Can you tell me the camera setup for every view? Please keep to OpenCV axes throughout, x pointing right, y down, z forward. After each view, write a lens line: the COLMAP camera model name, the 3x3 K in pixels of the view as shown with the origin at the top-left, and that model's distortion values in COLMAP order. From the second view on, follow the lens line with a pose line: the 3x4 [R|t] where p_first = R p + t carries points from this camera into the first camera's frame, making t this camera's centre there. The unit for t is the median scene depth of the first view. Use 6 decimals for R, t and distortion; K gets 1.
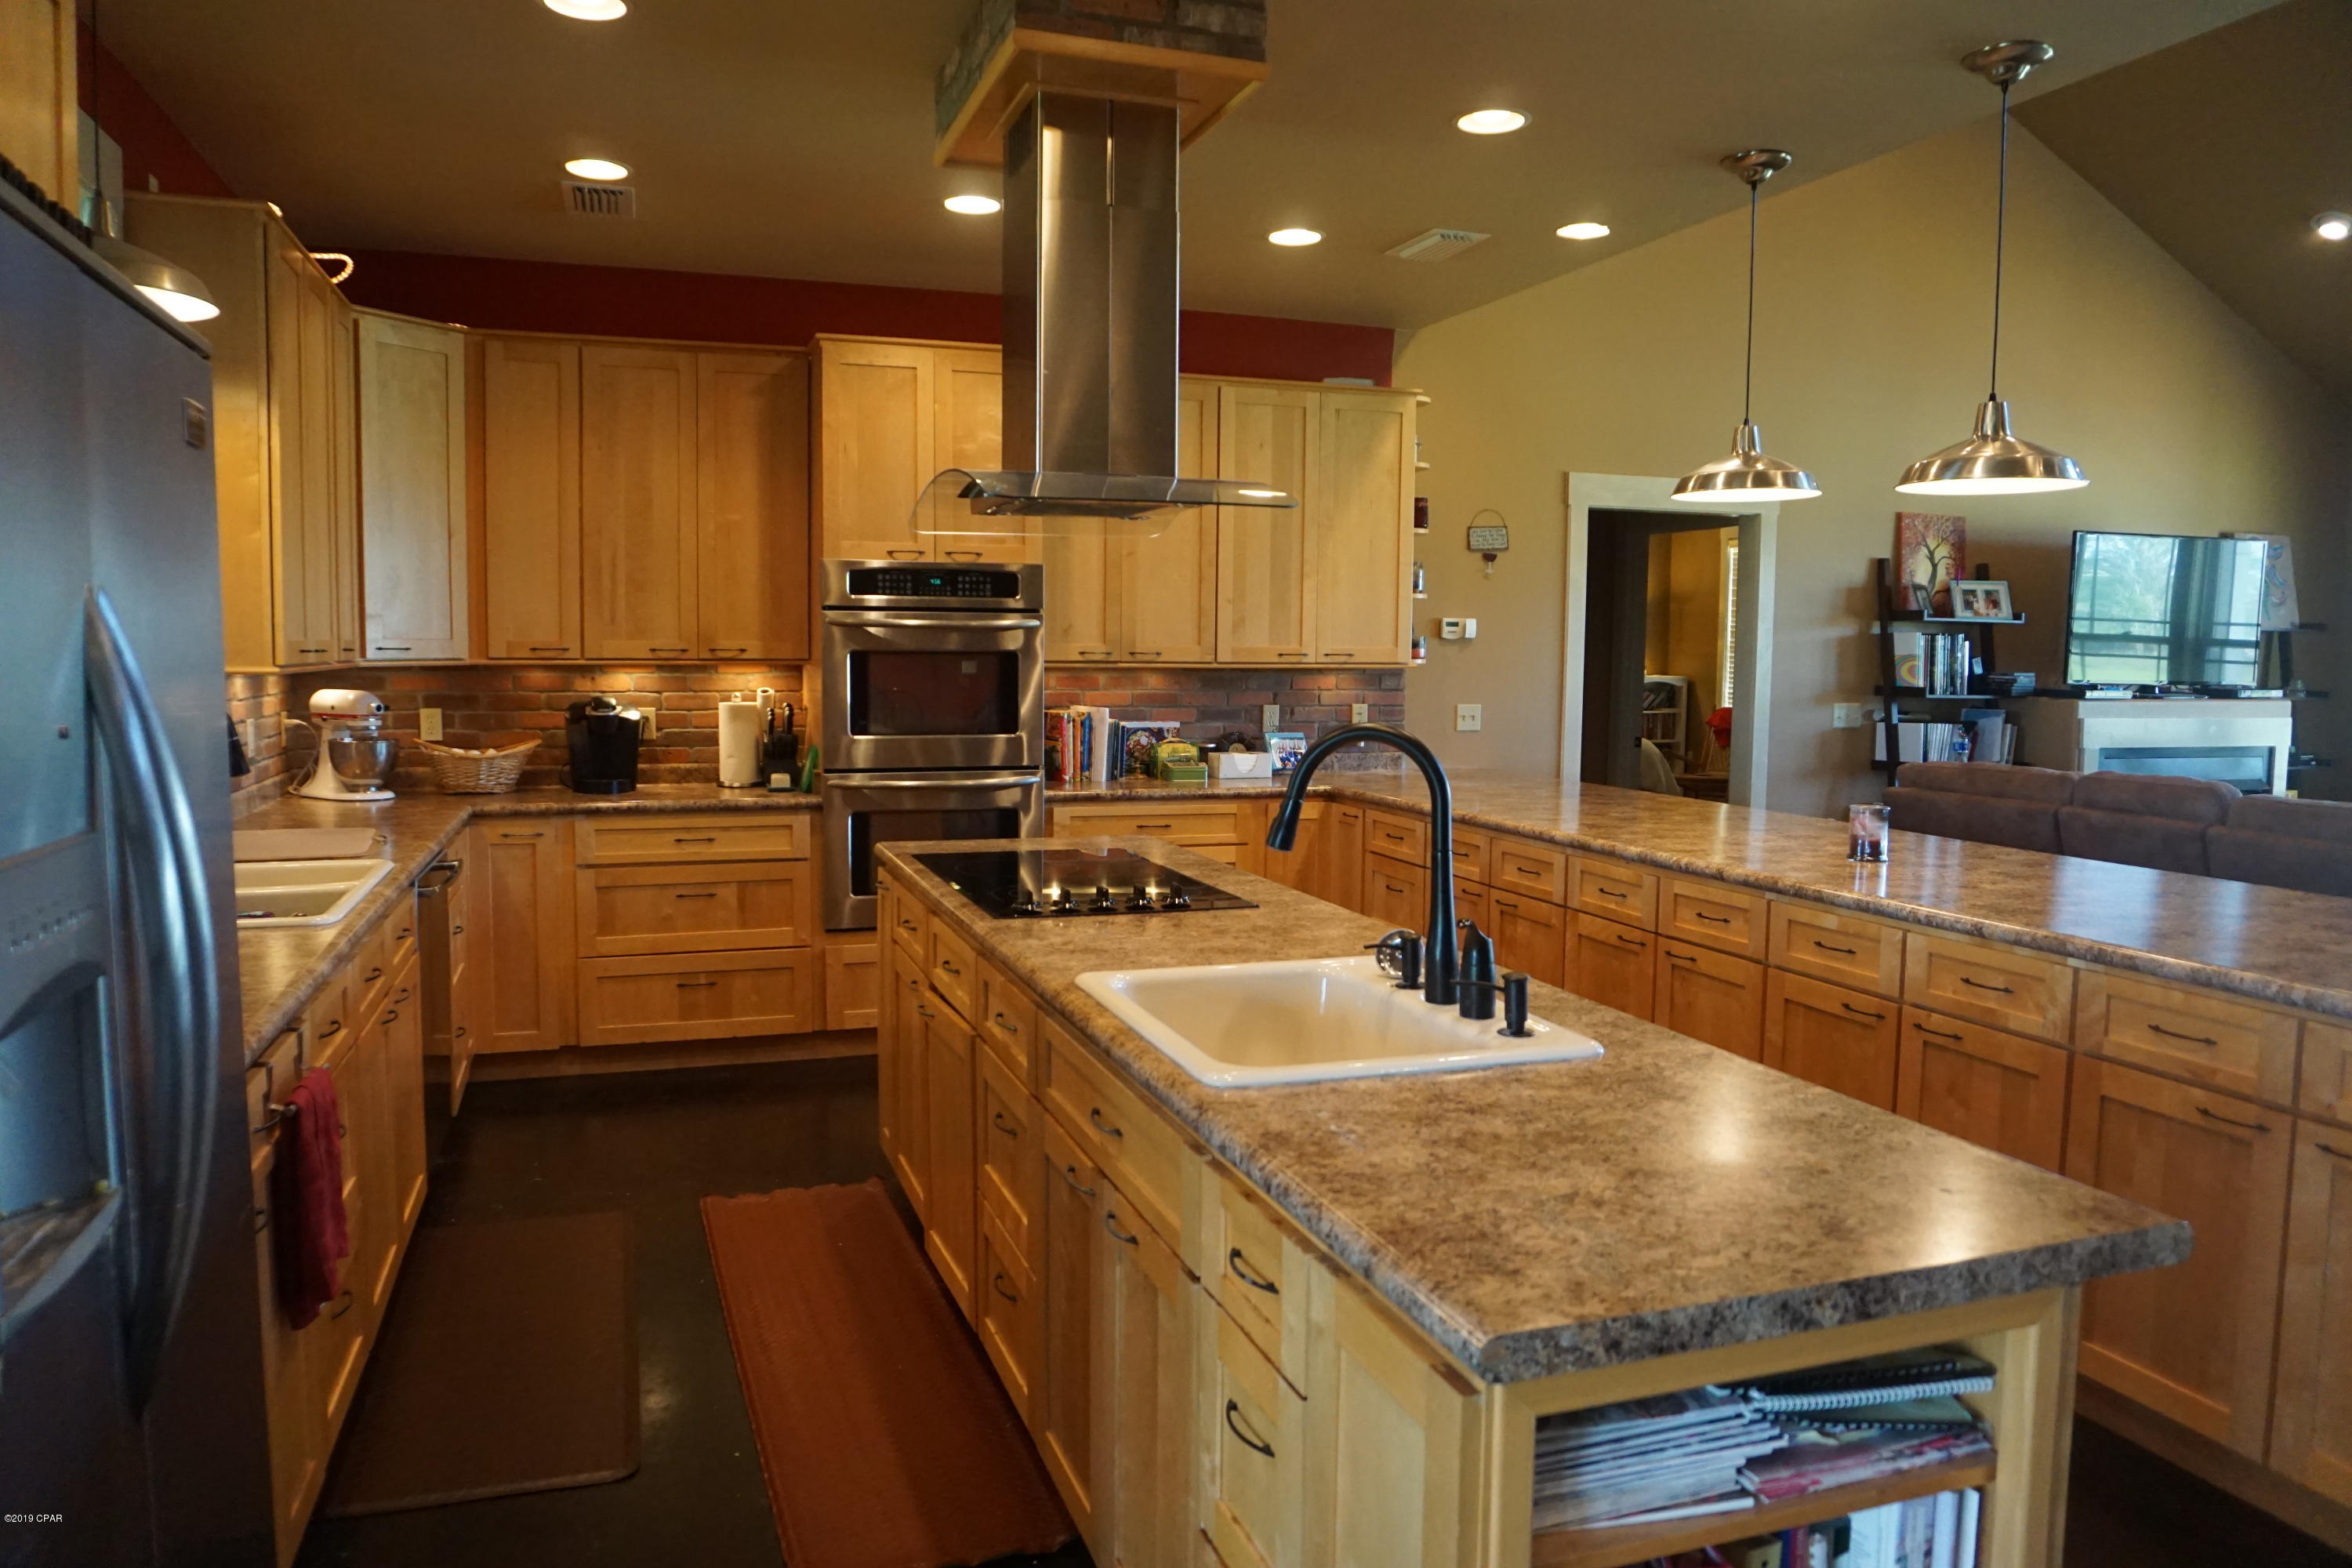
lens RADIAL K [[1562.7, 0, 1171.3], [0, 1562.7, 781.3], [0, 0, 1]] dist [-0.047433, 0.021698]
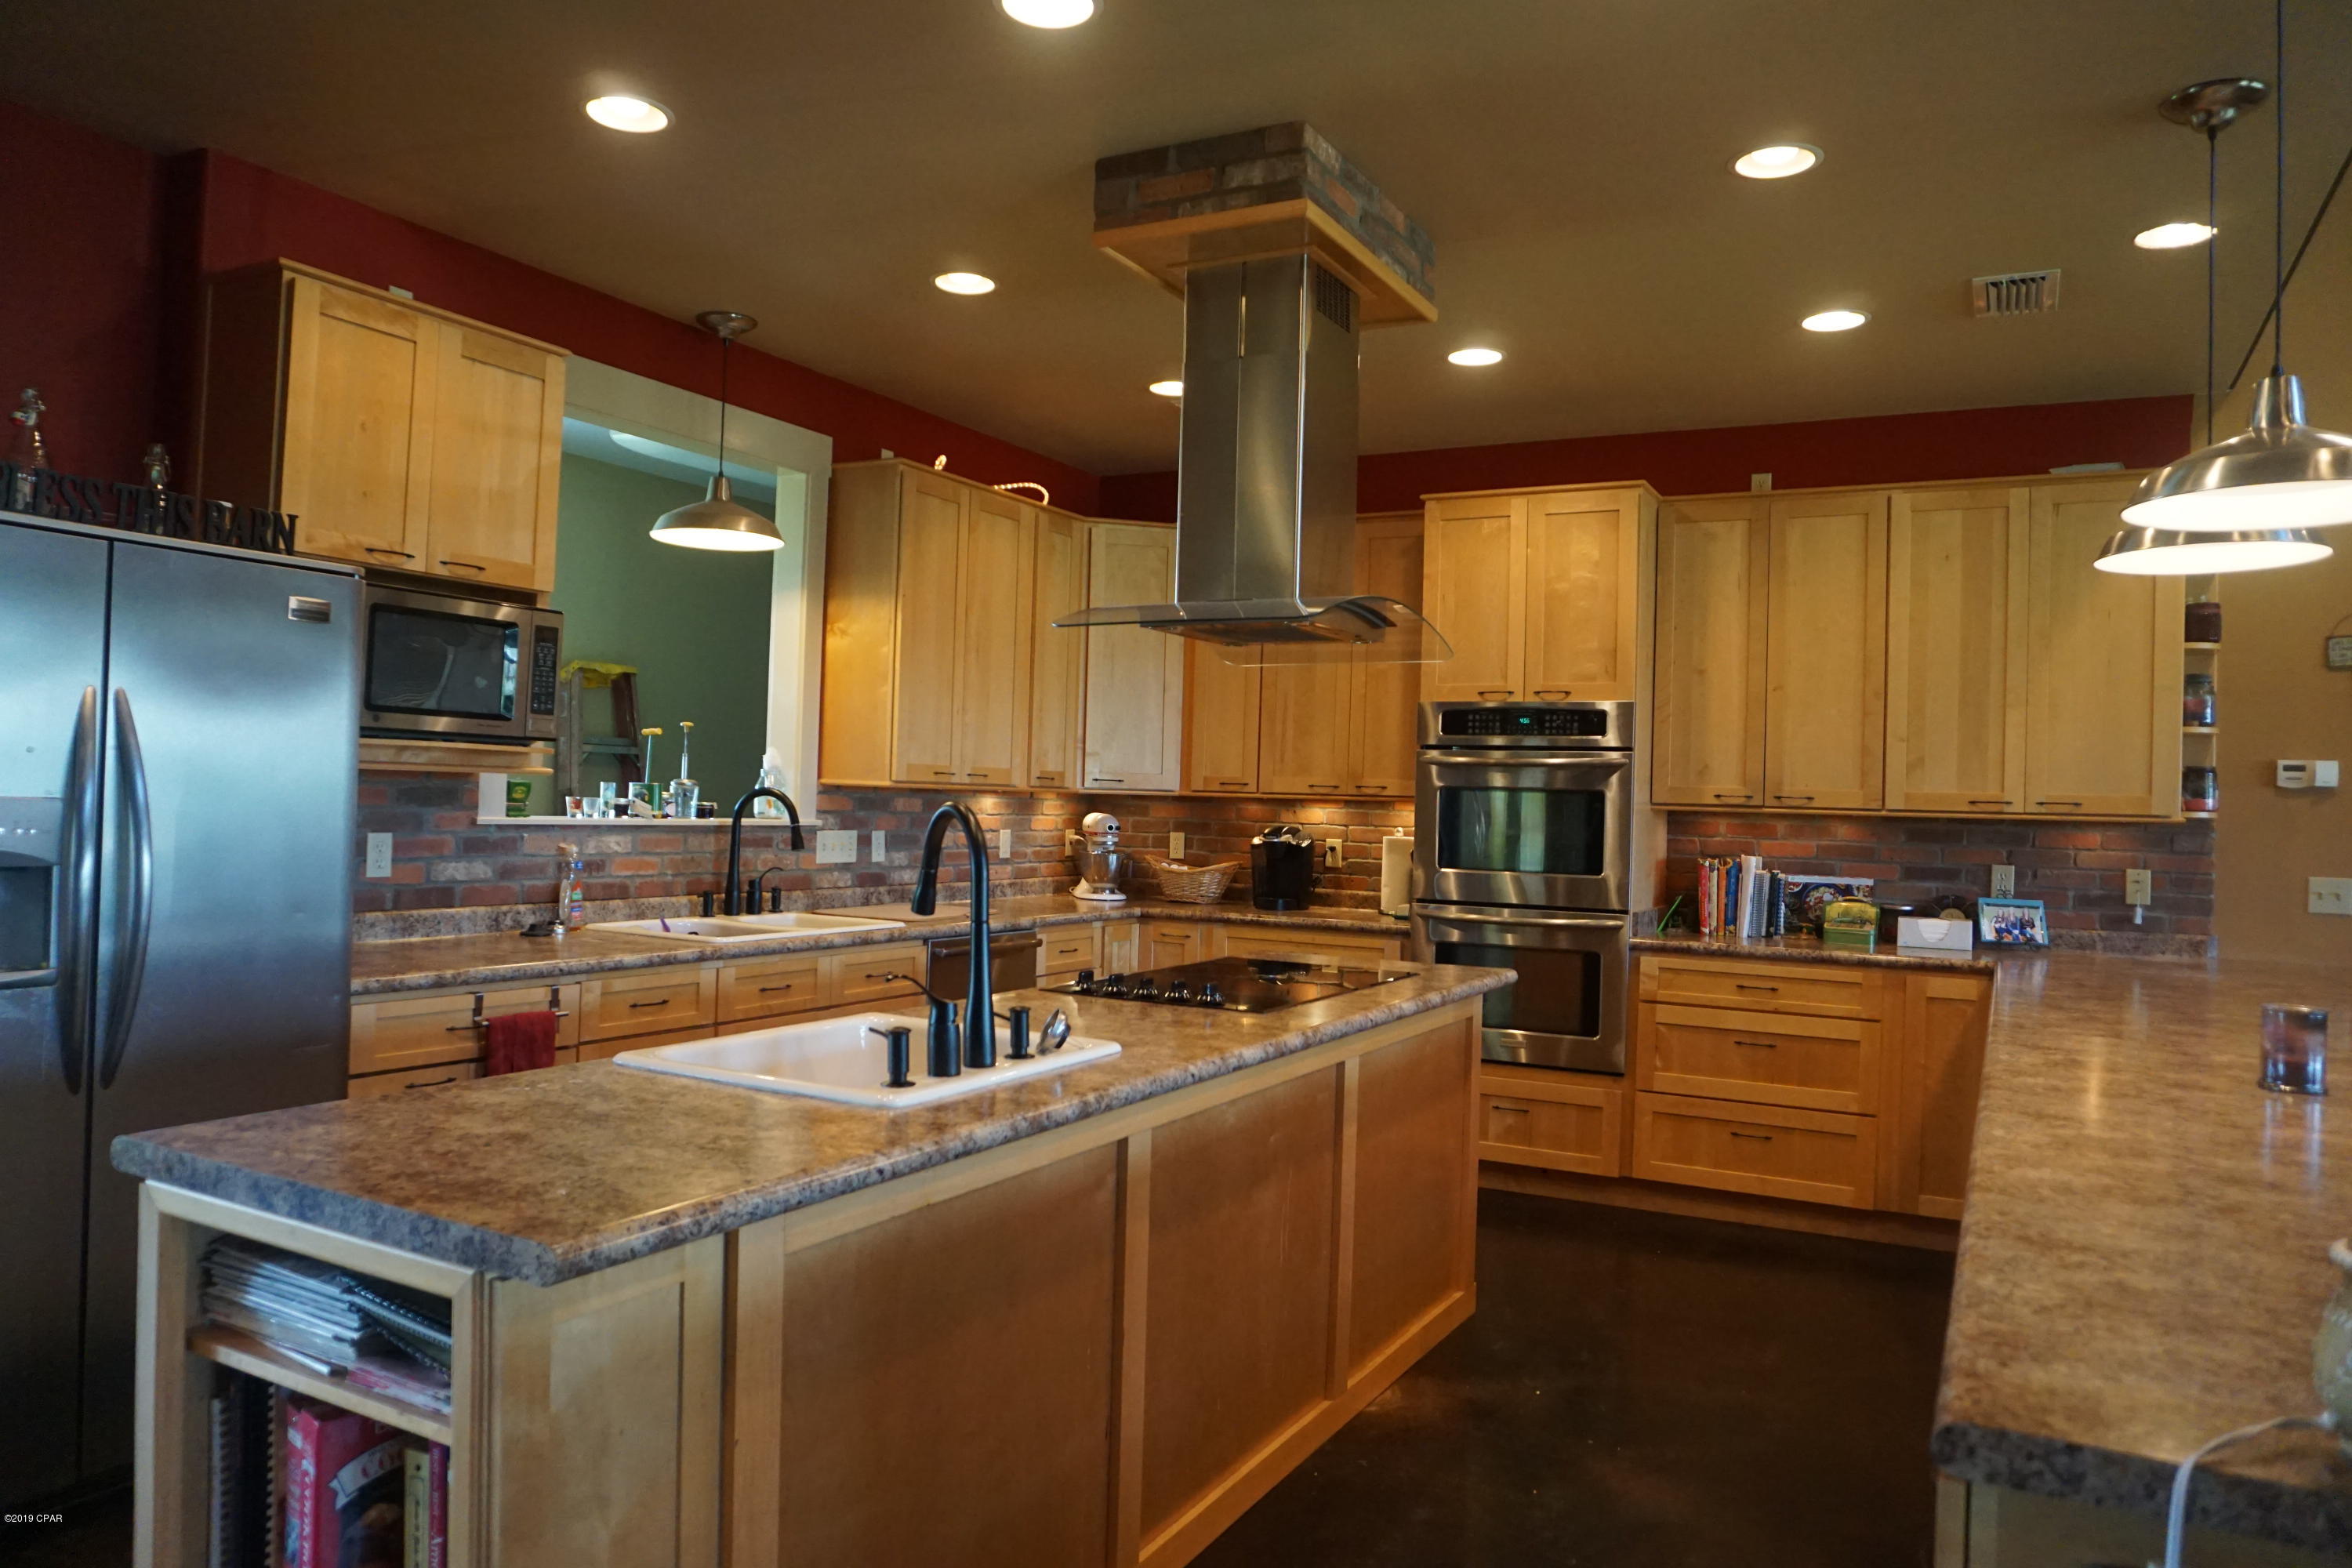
lens RADIAL K [[1562.7, 0, 1173.9], [0, 1562.7, 780.7], [0, 0, 1]] dist [-0.047433, 0.021698]
pose [[0.687033, 0.002079, -0.726623, 0.376767], [-0.085618, 0.993261, -0.078111, 0.008452], [0.721564, 0.115877, 0.682582, 0.130143]]
